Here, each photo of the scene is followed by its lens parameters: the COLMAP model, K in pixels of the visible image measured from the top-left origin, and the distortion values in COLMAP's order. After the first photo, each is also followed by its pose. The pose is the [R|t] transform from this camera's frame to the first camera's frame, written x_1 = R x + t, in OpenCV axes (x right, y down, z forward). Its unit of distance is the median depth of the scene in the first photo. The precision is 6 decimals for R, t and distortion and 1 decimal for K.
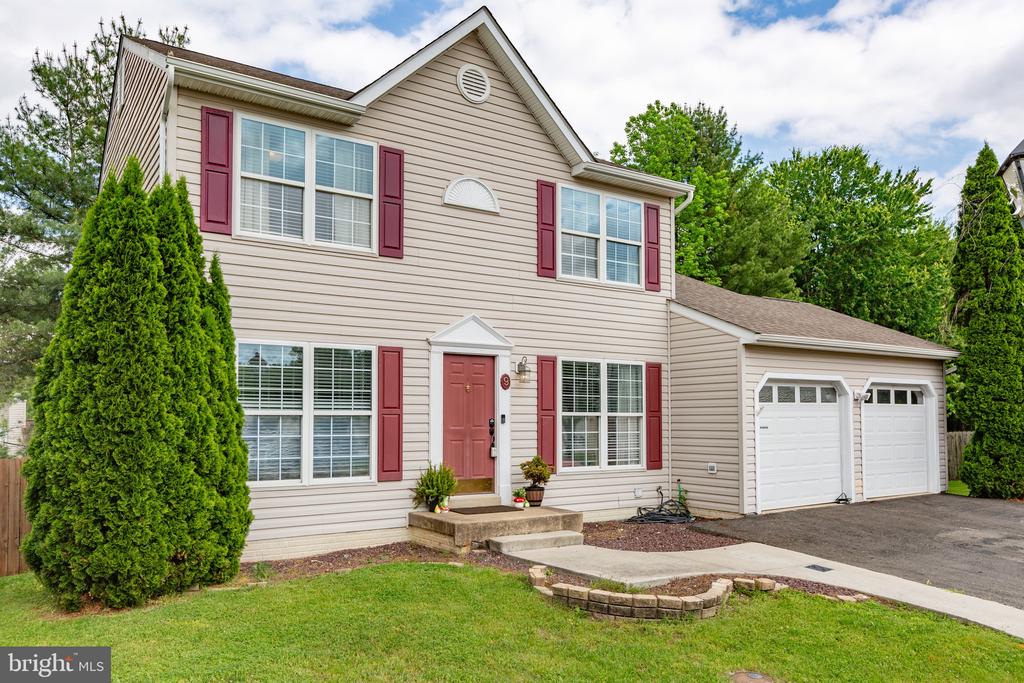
lens RADIAL K [[753.0, 0, 510.8], [0, 753.0, 394.1], [0, 0, 1]] dist [0.005543, -0.010147]
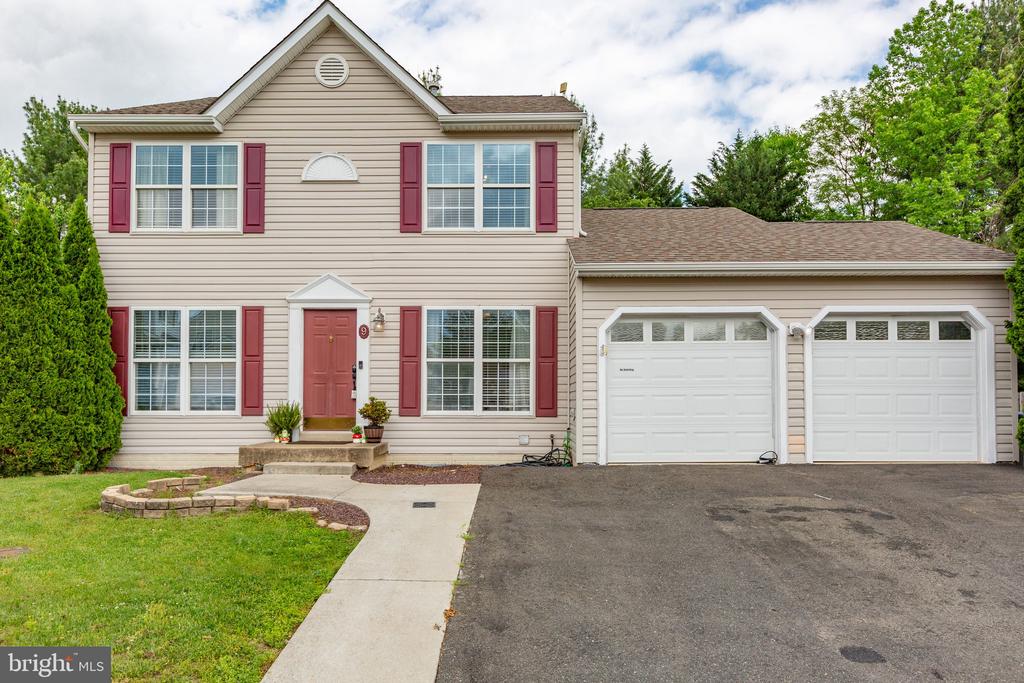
lens RADIAL K [[700.6, 0, 514.0], [0, 700.6, 390.1], [0, 0, 1]] dist [0.001008, -0.000858]
pose [[0.826381, -0.006775, -0.563071, 0.779144], [0.018720, 0.999705, 0.015445, 0.059795], [0.562800, -0.023304, 0.826264, 0.272933]]
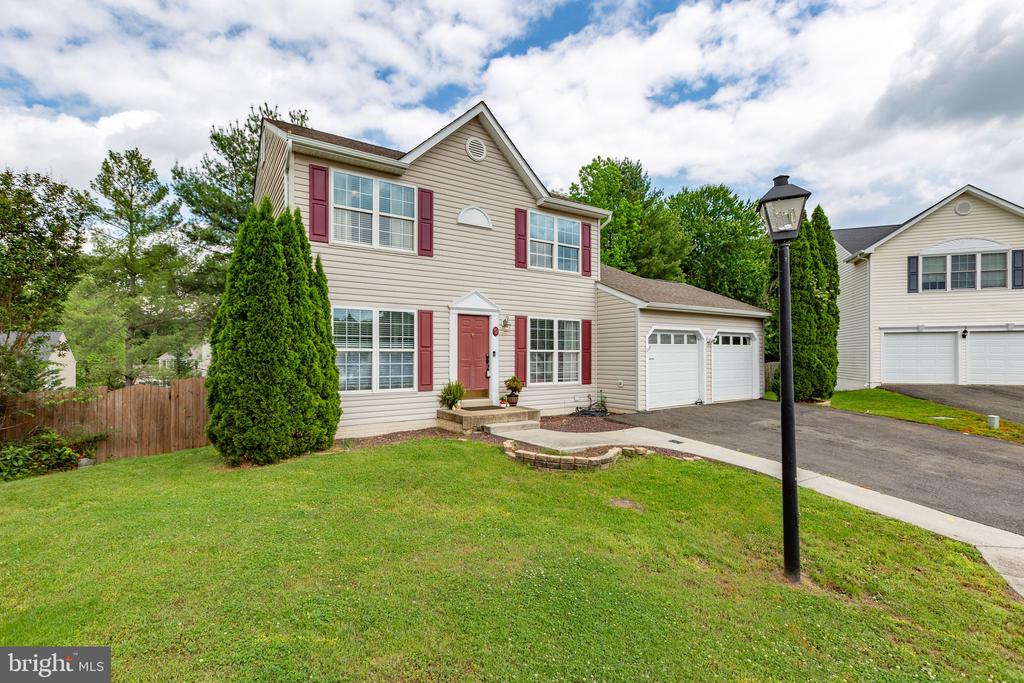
lens RADIAL K [[463.2, 0, 506.3], [0, 463.2, 354.9], [0, 0, 1]] dist [0.000489, 0.000211]
pose [[0.999985, 0.000106, -0.005539, 0.022640], [0.000085, 0.999404, 0.034533, 0.000222], [0.005539, -0.034533, 0.999388, -0.021504]]
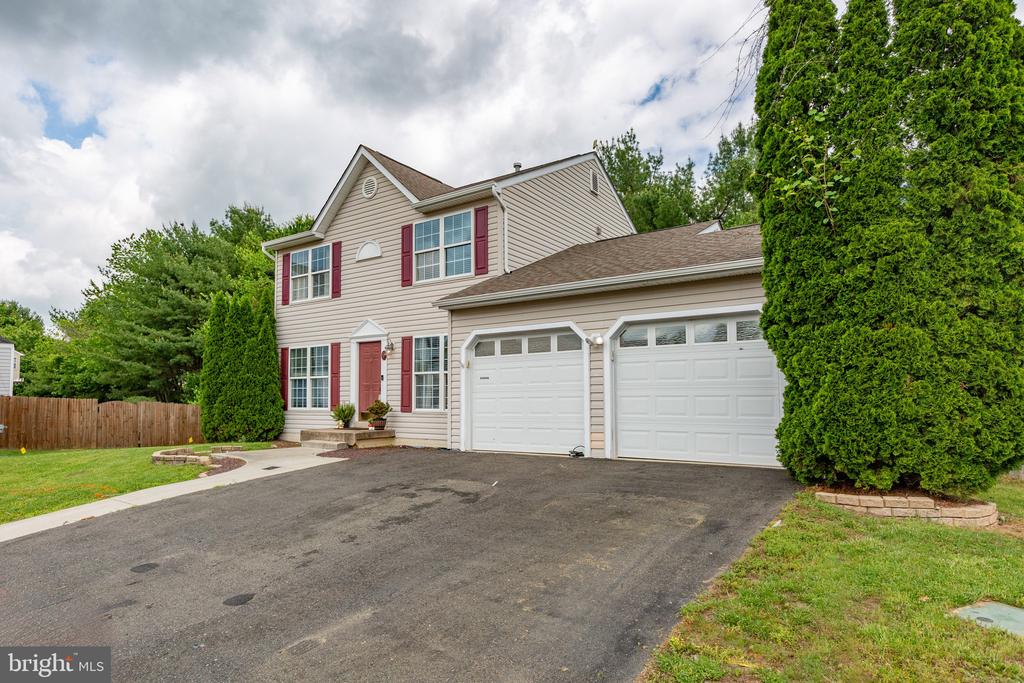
lens RADIAL K [[570.5, 0, 510.5], [0, 570.5, 372.0], [0, 0, 1]] dist [0.001472, 0.000474]
pose [[0.376160, -0.042255, -0.925591, 1.301963], [0.037351, 0.998839, -0.030420, 0.071114], [0.925802, -0.023129, 0.377301, 0.801015]]
